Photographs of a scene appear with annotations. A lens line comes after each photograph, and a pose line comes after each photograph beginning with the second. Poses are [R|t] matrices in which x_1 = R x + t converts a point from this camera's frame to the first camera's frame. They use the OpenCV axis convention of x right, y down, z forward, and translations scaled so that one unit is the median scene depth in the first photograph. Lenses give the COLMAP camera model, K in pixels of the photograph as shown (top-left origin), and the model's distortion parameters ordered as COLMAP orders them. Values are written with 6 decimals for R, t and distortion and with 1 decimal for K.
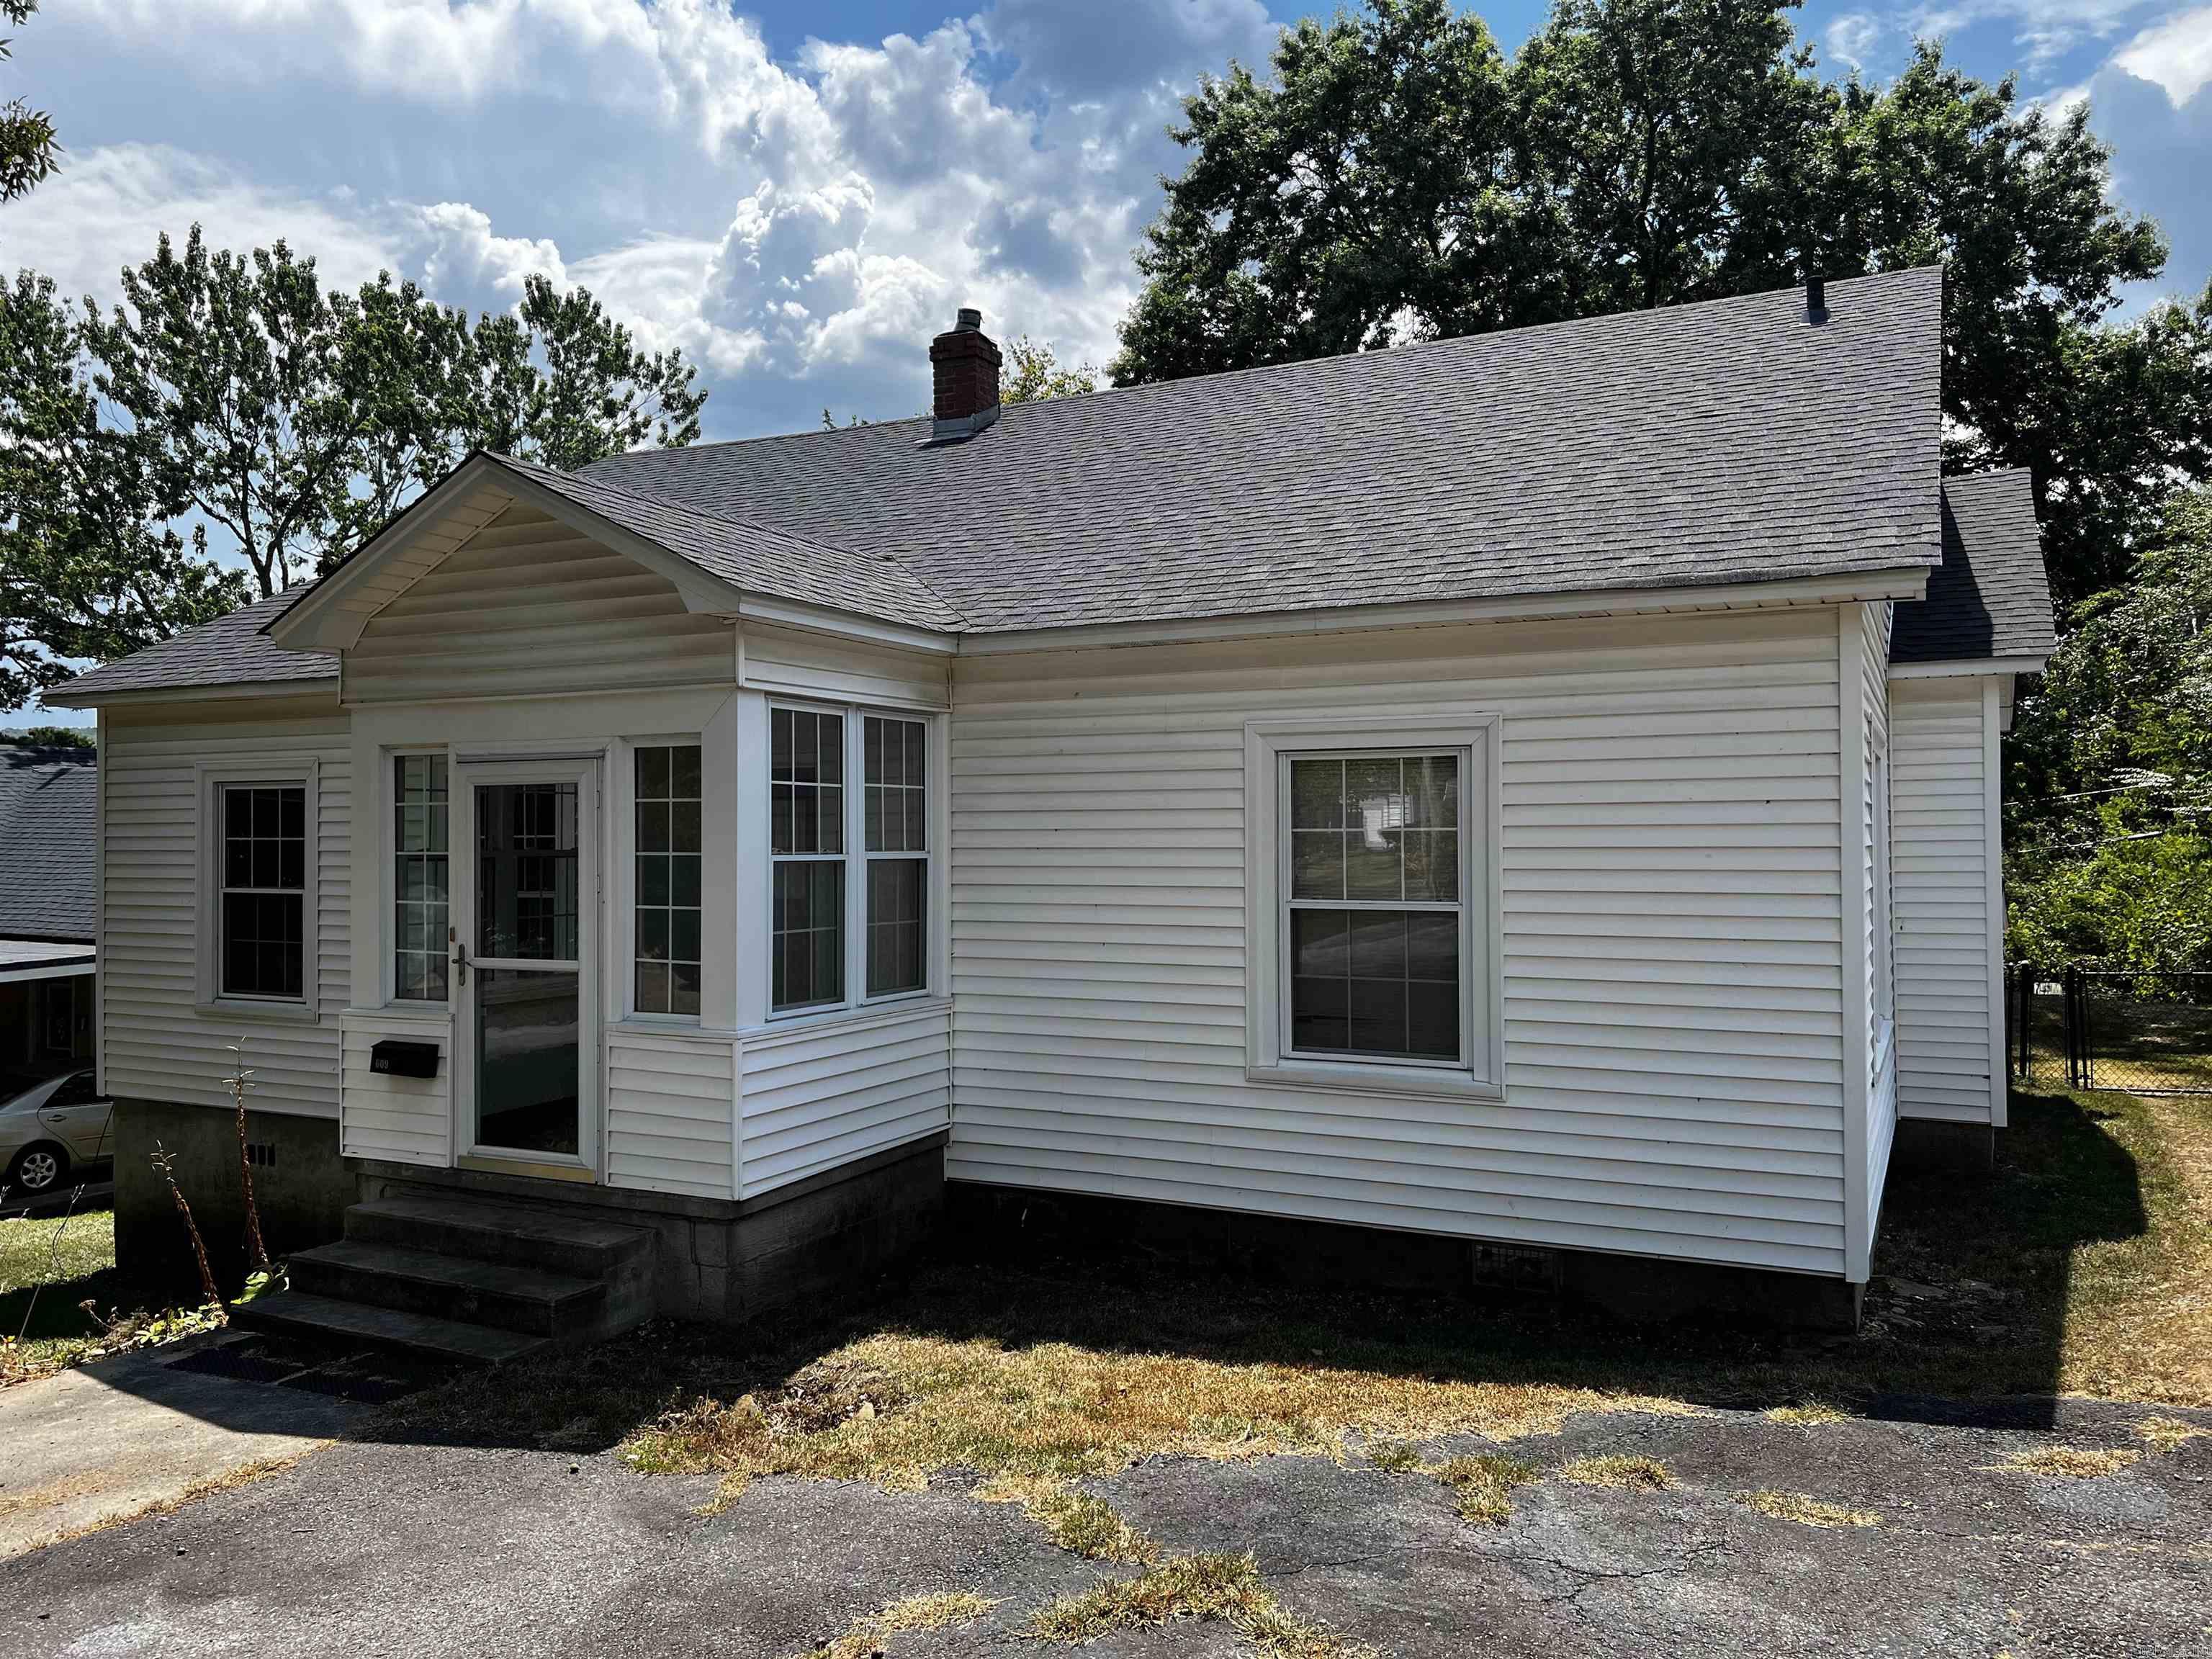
lens RADIAL K [[1669.4, 0, 1106.0], [0, 1669.4, 820.4], [0, 0, 1]] dist [0.053426, -0.062677]
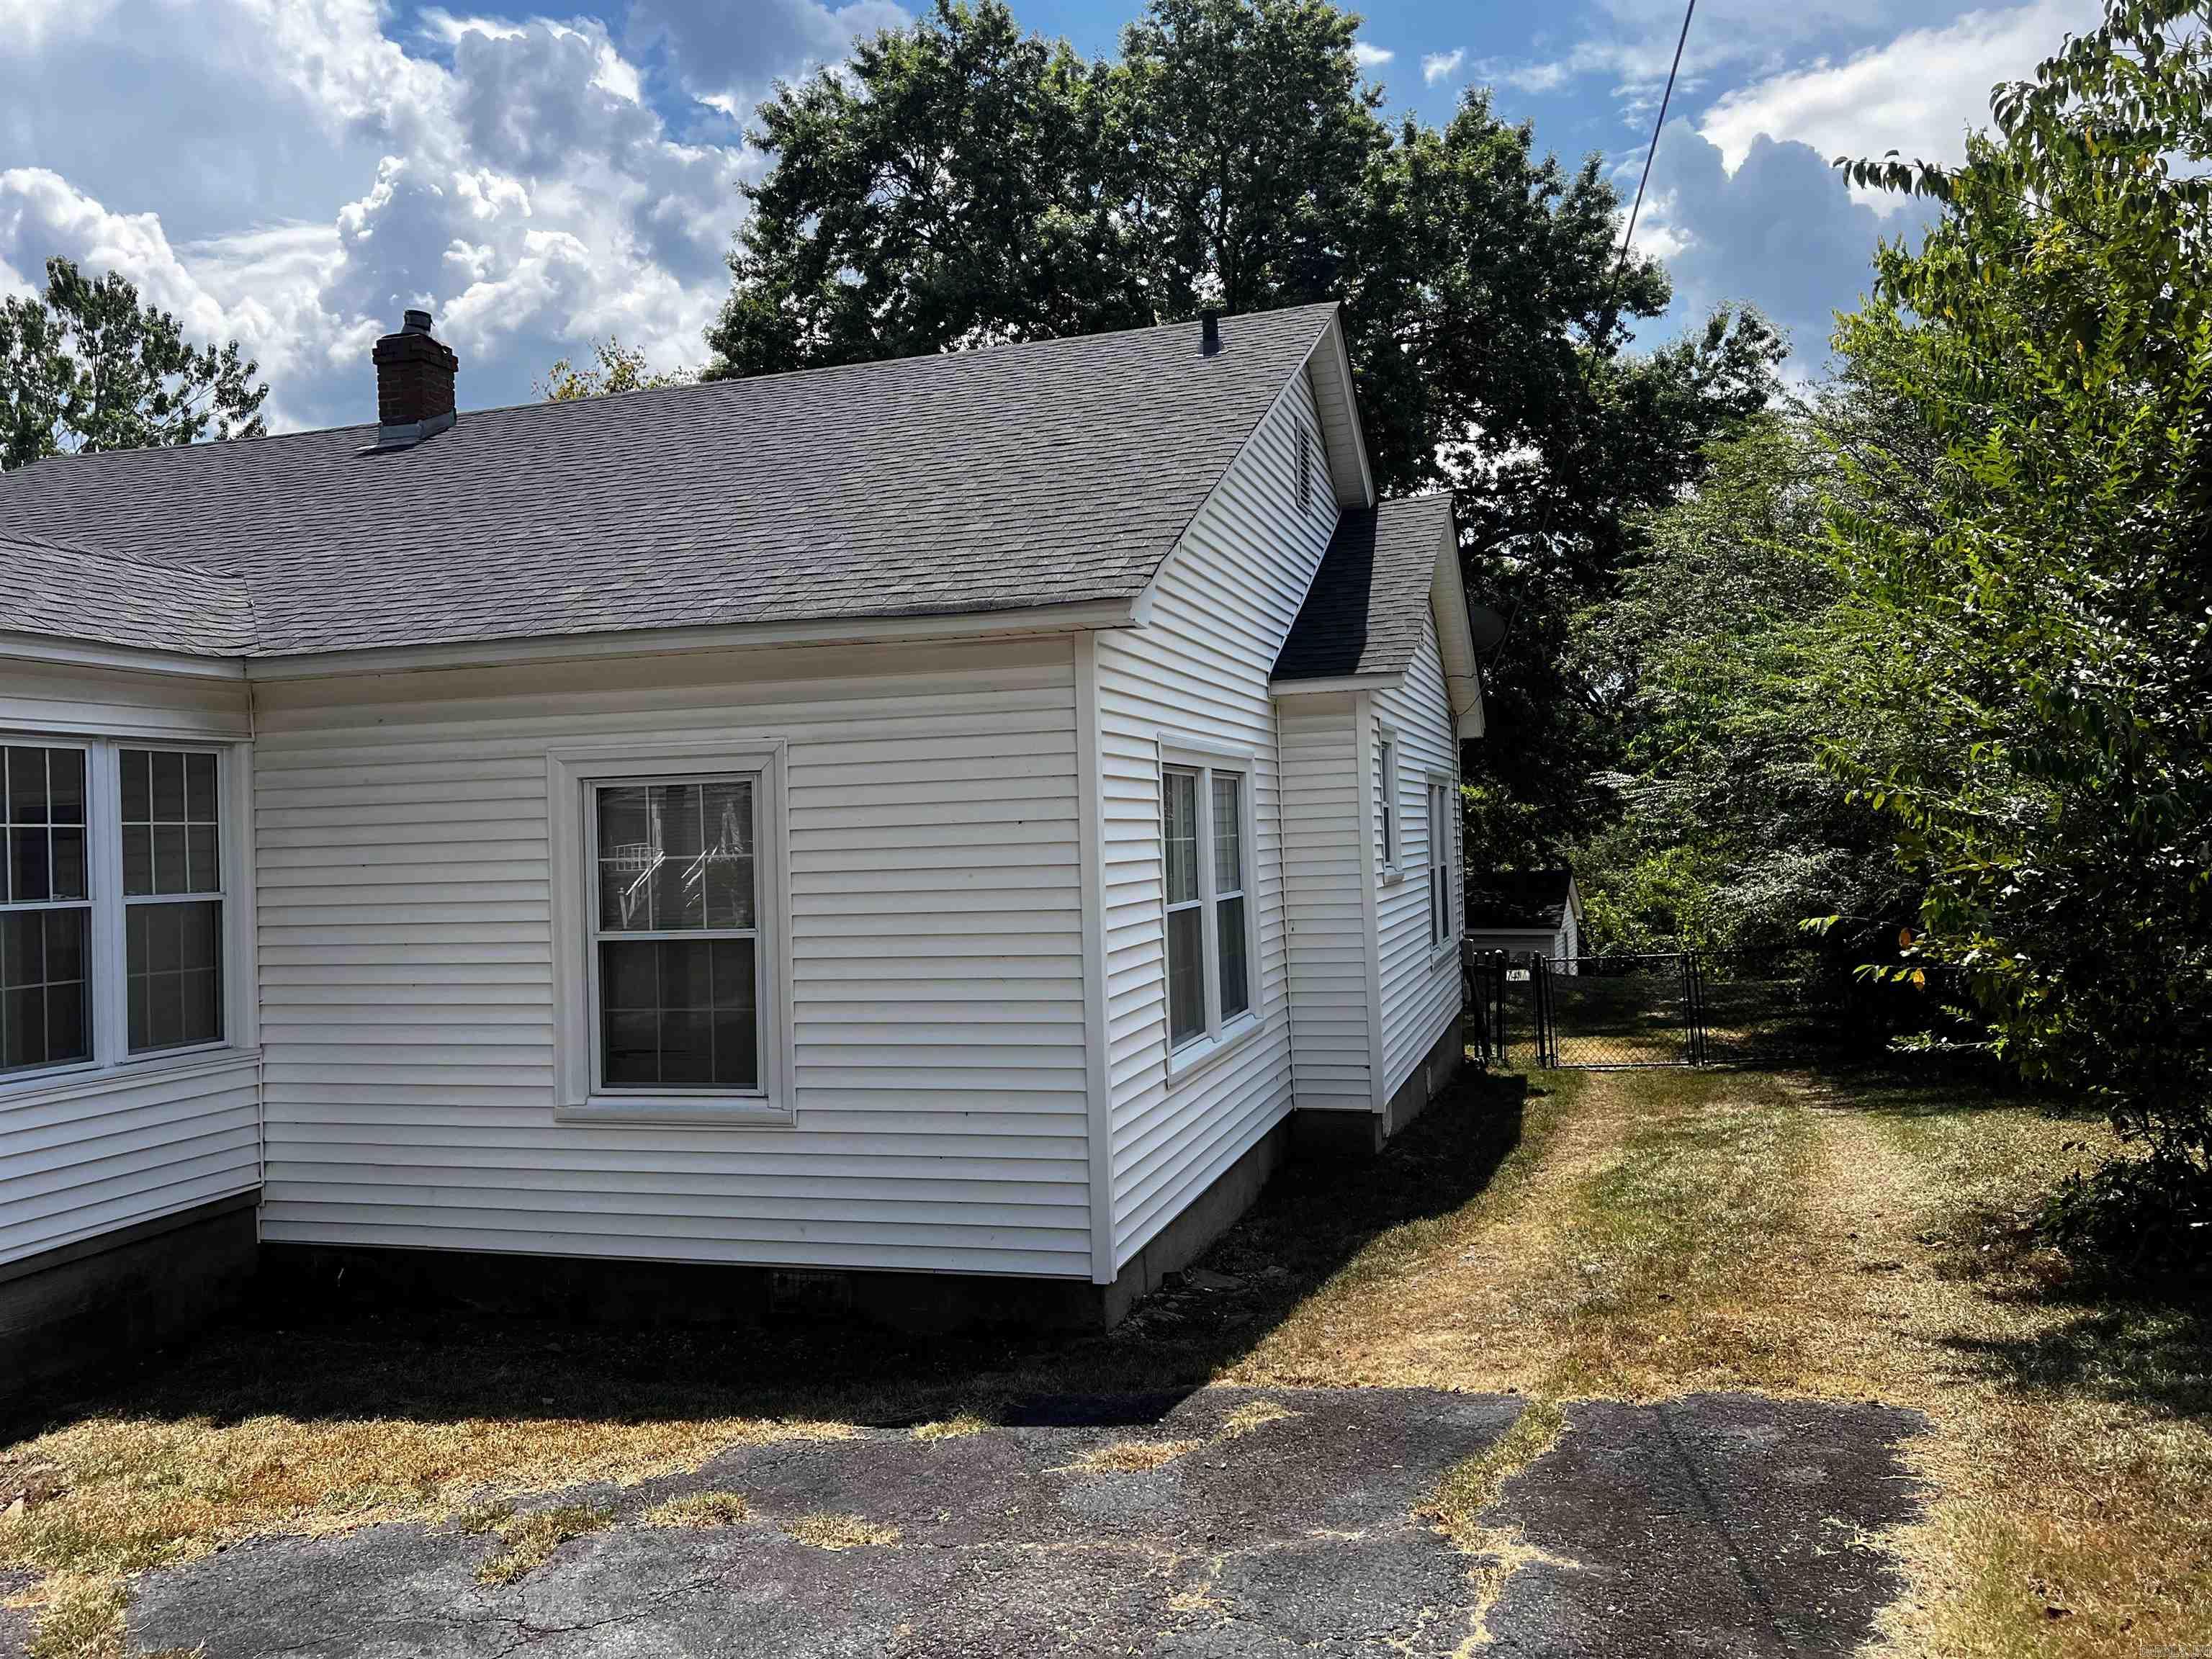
lens RADIAL K [[1669.4, 0, 1104.0], [0, 1669.4, 827.3], [0, 0, 1]] dist [0.053426, -0.062677]
pose [[0.984008, -0.025077, 0.176350, 0.212406], [0.025123, 0.999682, 0.001976, -0.007239], [-0.176344, 0.002486, 0.984326, -0.013533]]
